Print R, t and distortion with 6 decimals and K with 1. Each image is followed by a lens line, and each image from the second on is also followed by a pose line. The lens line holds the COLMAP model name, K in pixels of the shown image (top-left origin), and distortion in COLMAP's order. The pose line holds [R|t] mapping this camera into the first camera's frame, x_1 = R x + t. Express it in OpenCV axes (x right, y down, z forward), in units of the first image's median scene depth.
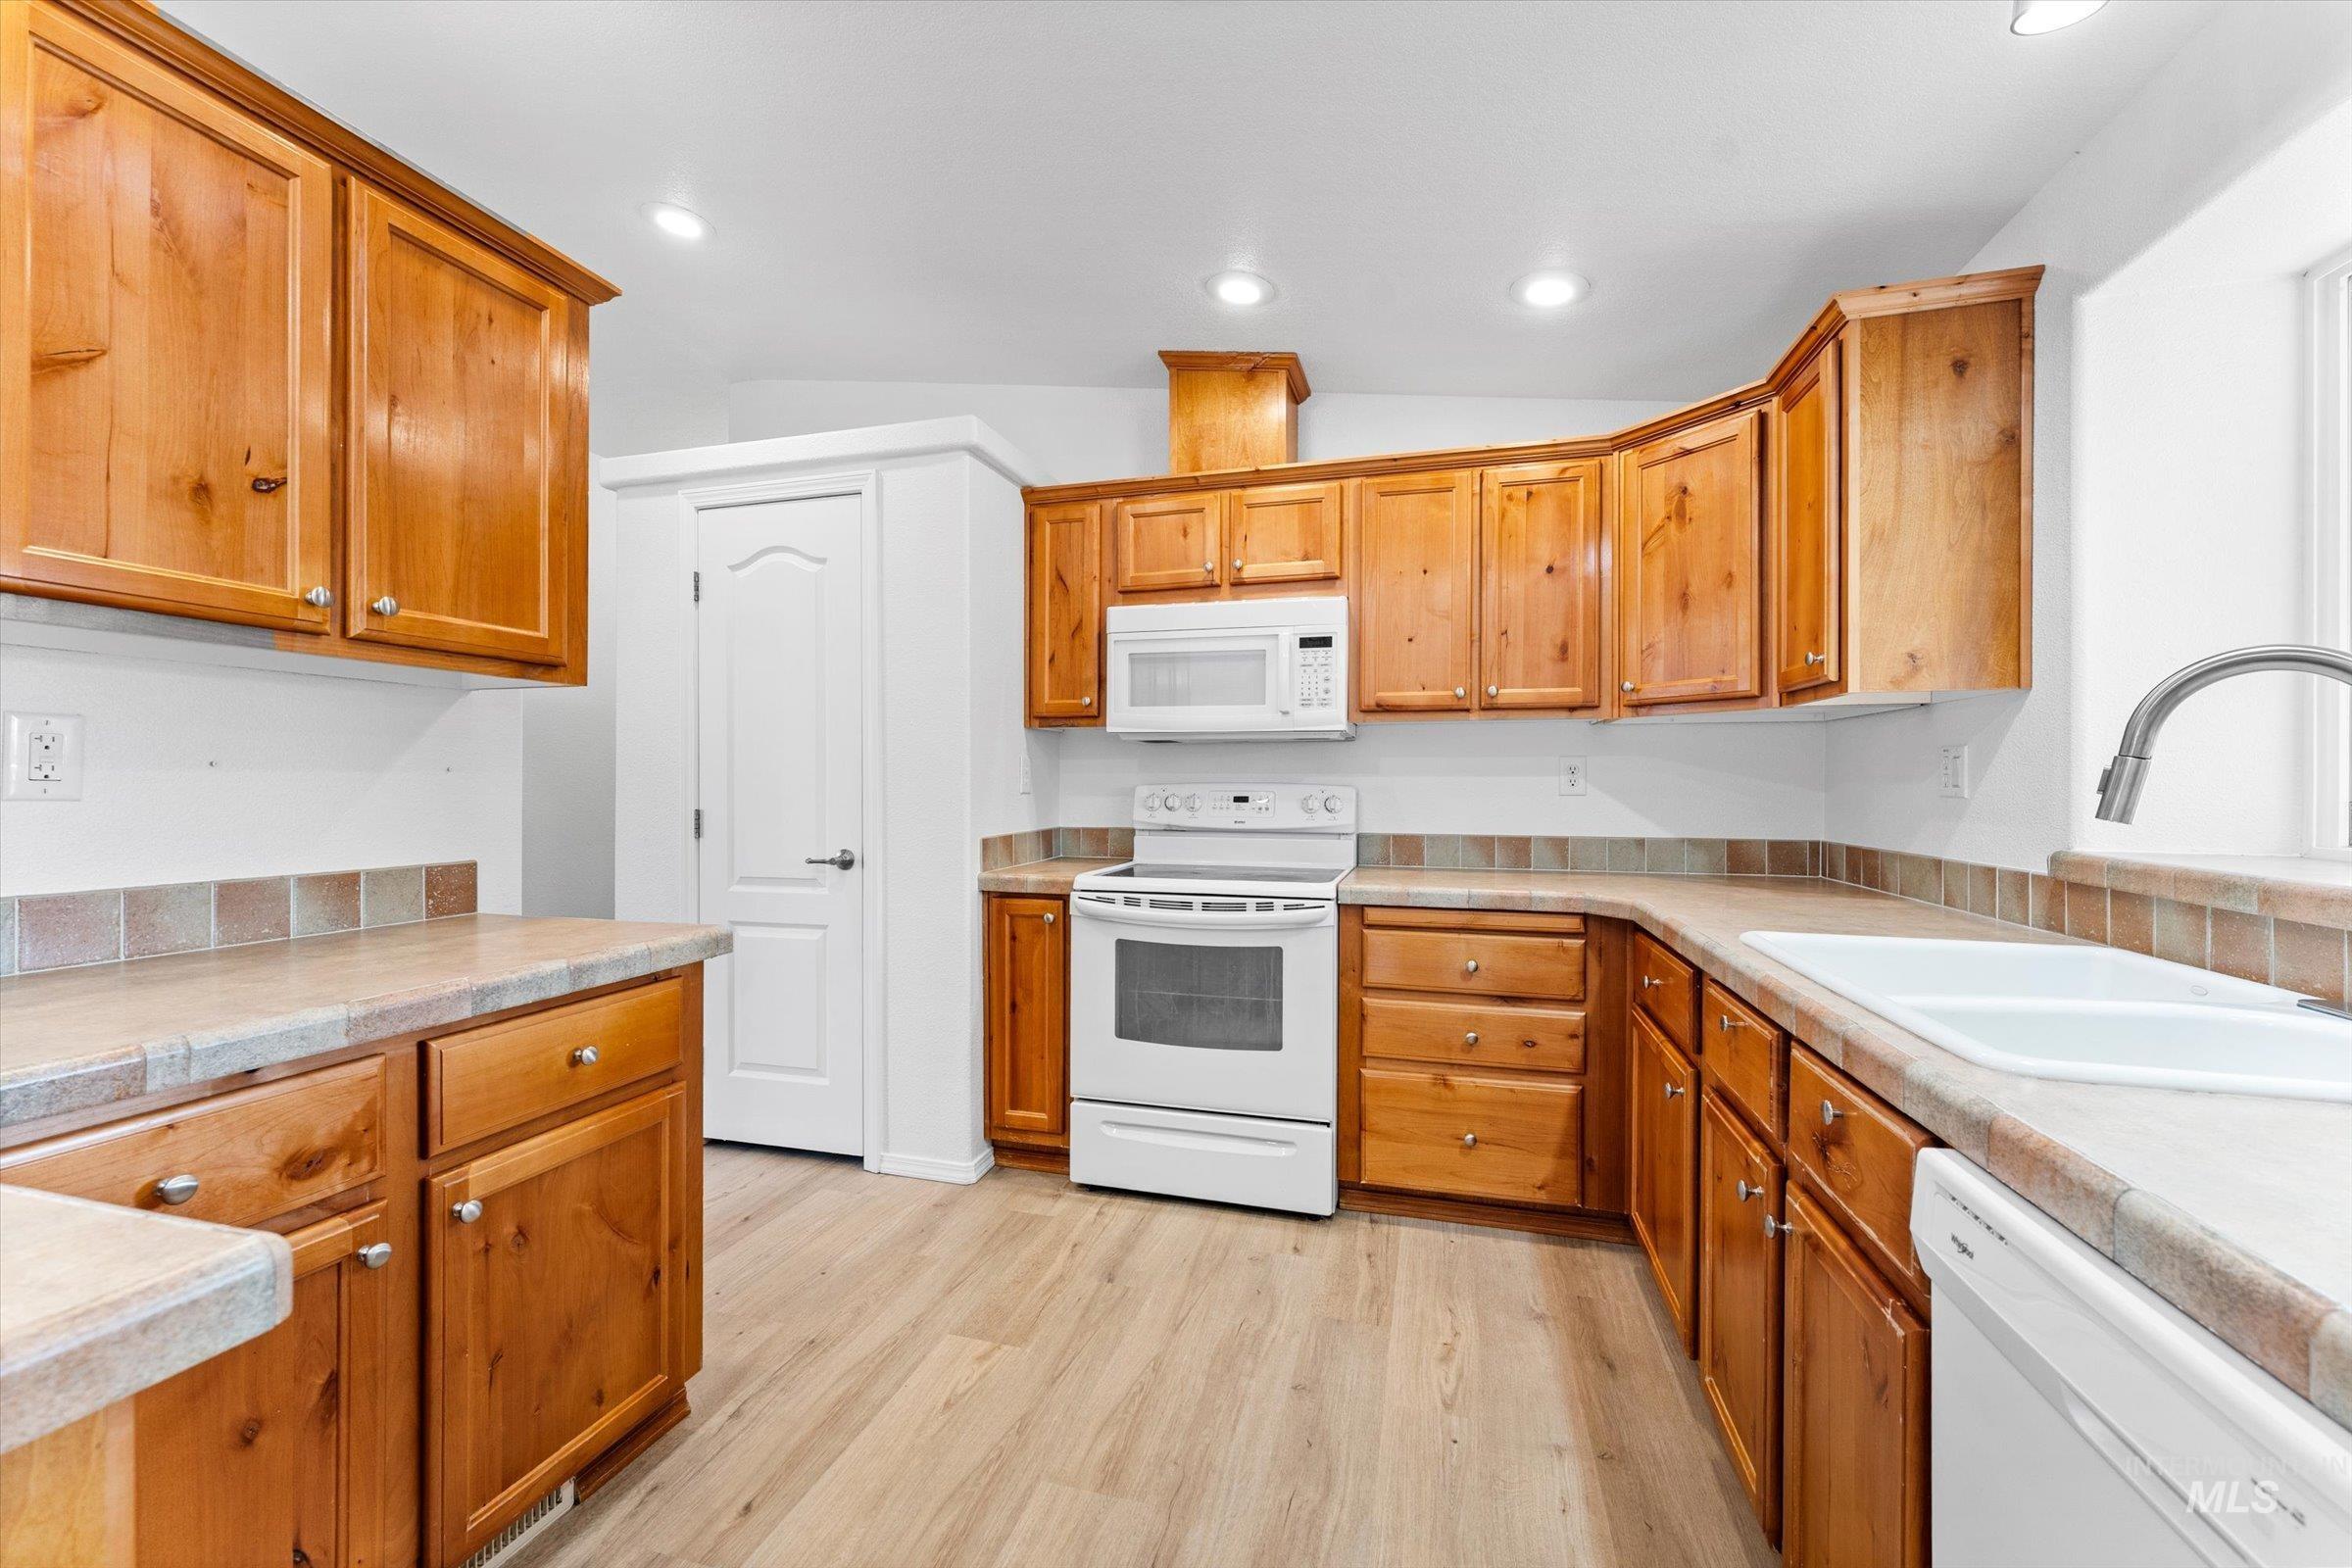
lens RADIAL K [[951.5, 0, 1166.1], [0, 951.5, 780.2], [0, 0, 1]] dist [-0.000766, 0.000426]
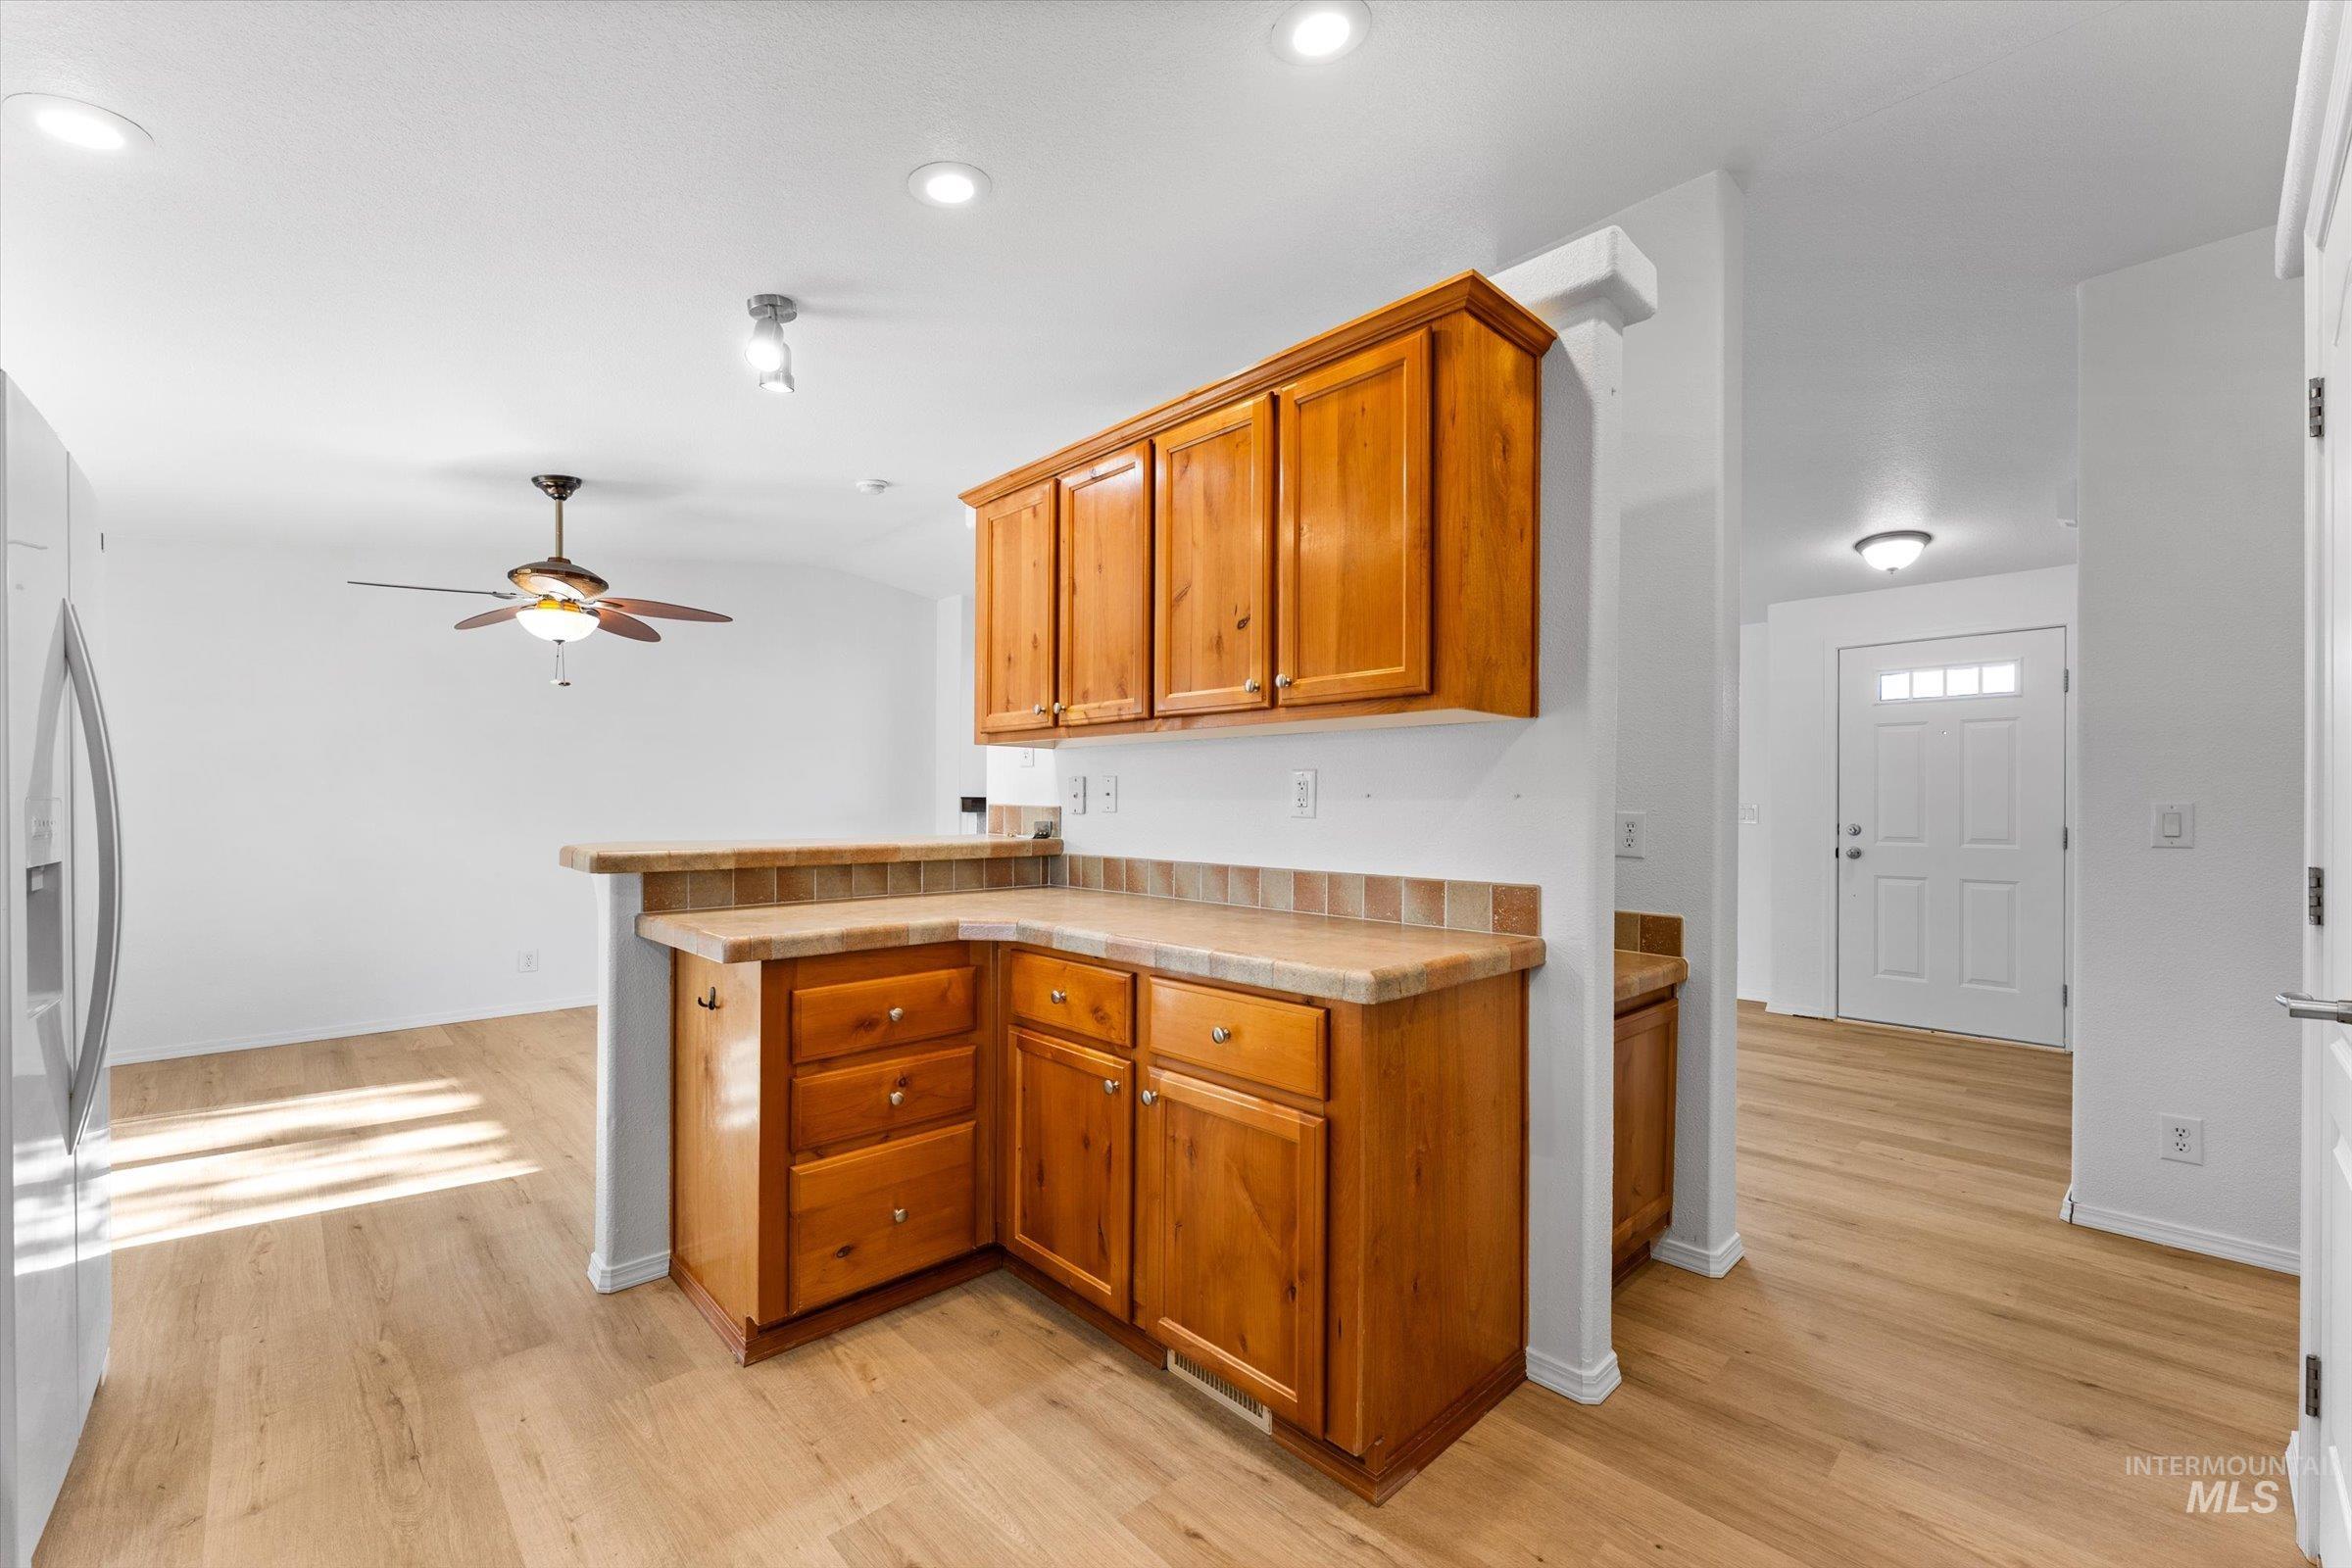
lens RADIAL K [[951.5, 0, 1180.3], [0, 951.5, 801.2], [0, 0, 1]] dist [-0.000766, 0.000426]
pose [[-0.499596, -0.009132, -0.866210, 0.243836], [-0.003014, 0.999957, -0.008803, 0.003237], [0.866253, -0.001787, -0.499602, 0.829880]]
